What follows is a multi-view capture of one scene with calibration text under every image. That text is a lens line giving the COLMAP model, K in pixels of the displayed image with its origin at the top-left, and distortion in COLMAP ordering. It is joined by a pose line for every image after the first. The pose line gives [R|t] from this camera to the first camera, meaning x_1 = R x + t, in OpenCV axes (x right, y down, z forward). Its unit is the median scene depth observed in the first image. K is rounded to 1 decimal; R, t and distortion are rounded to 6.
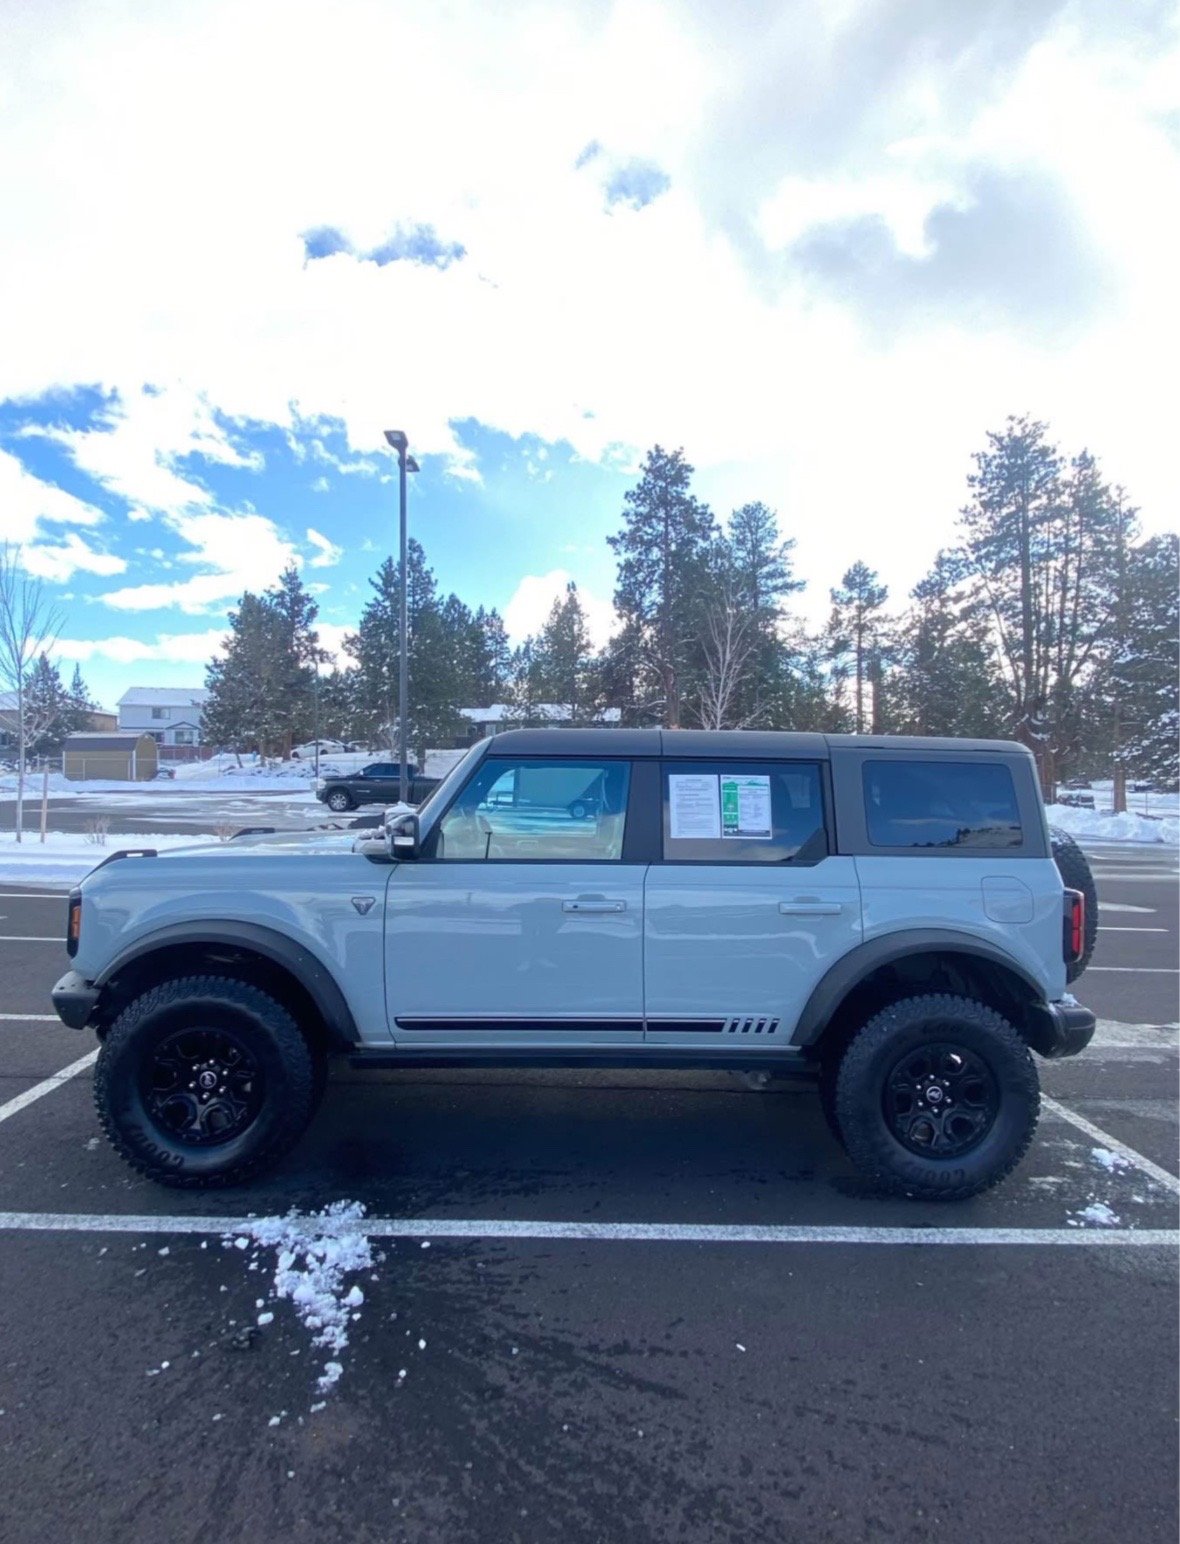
lens RADIAL K [[846.2, 0, 570.1], [0, 846.2, 760.5], [0, 0, 1]] dist [0.009709, -0.005464]
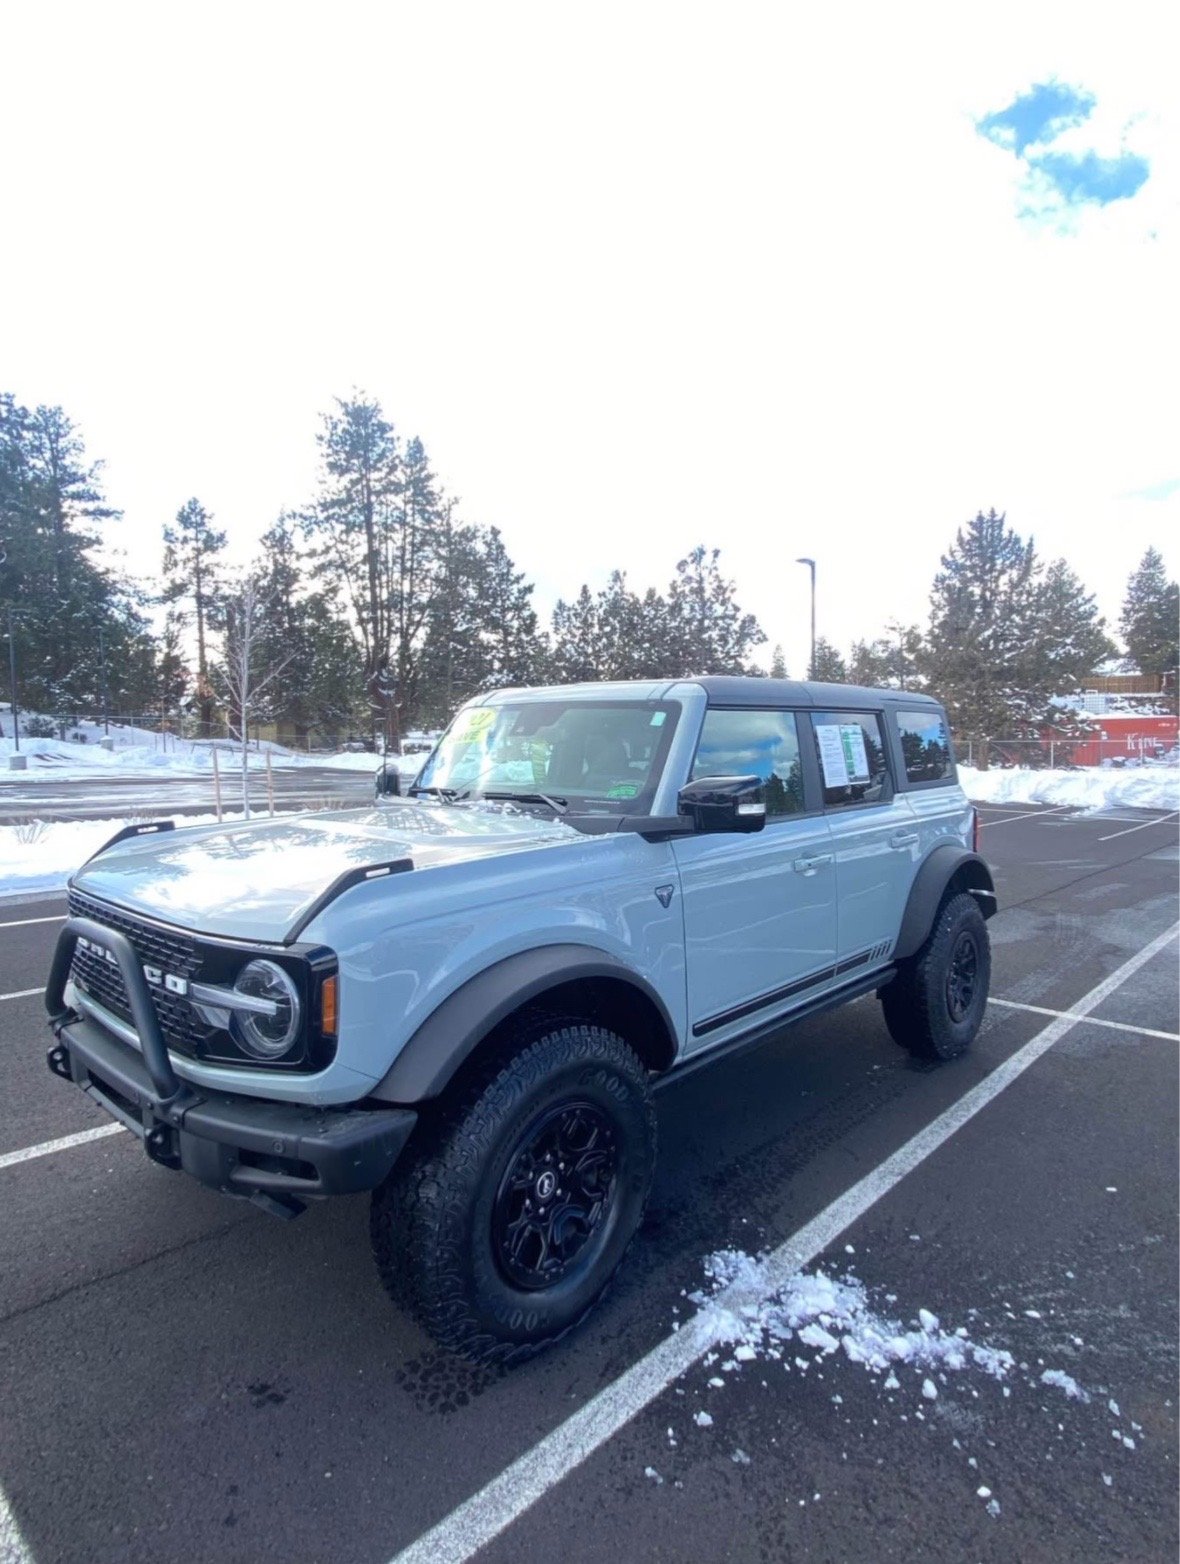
lens RADIAL K [[849.2, 0, 587.7], [0, 849.2, 782.5], [0, 0, 1]] dist [0.014119, -0.017229]
pose [[0.702477, -0.054767, 0.709596, -0.050715], [-0.002141, 0.996868, 0.079059, 0.000360], [-0.711703, -0.057056, 0.700160, 0.030787]]
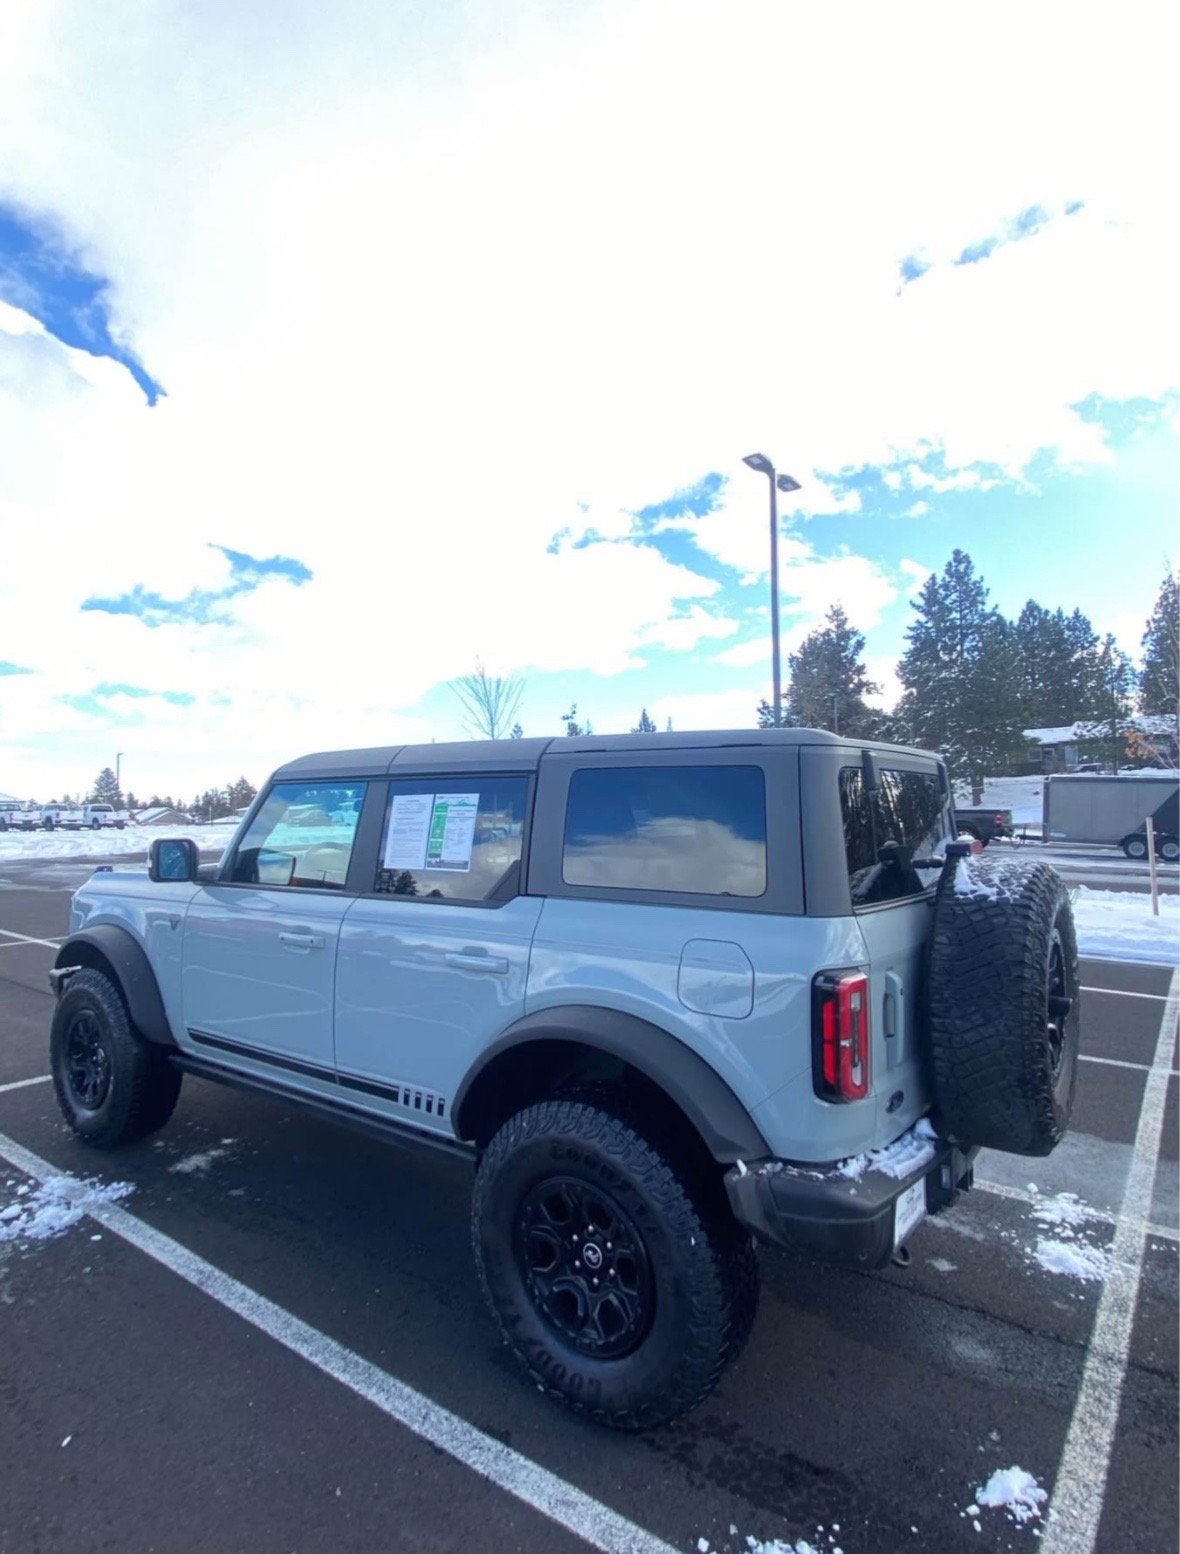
lens RADIAL K [[843.8, 0, 569.5], [0, 843.8, 769.1], [0, 0, 1]] dist [0.014119, -0.017229]
pose [[0.777266, -0.051065, -0.627097, 0.051663], [0.031010, 0.998599, -0.042880, 0.002050], [0.628408, 0.013883, 0.777760, 0.027553]]
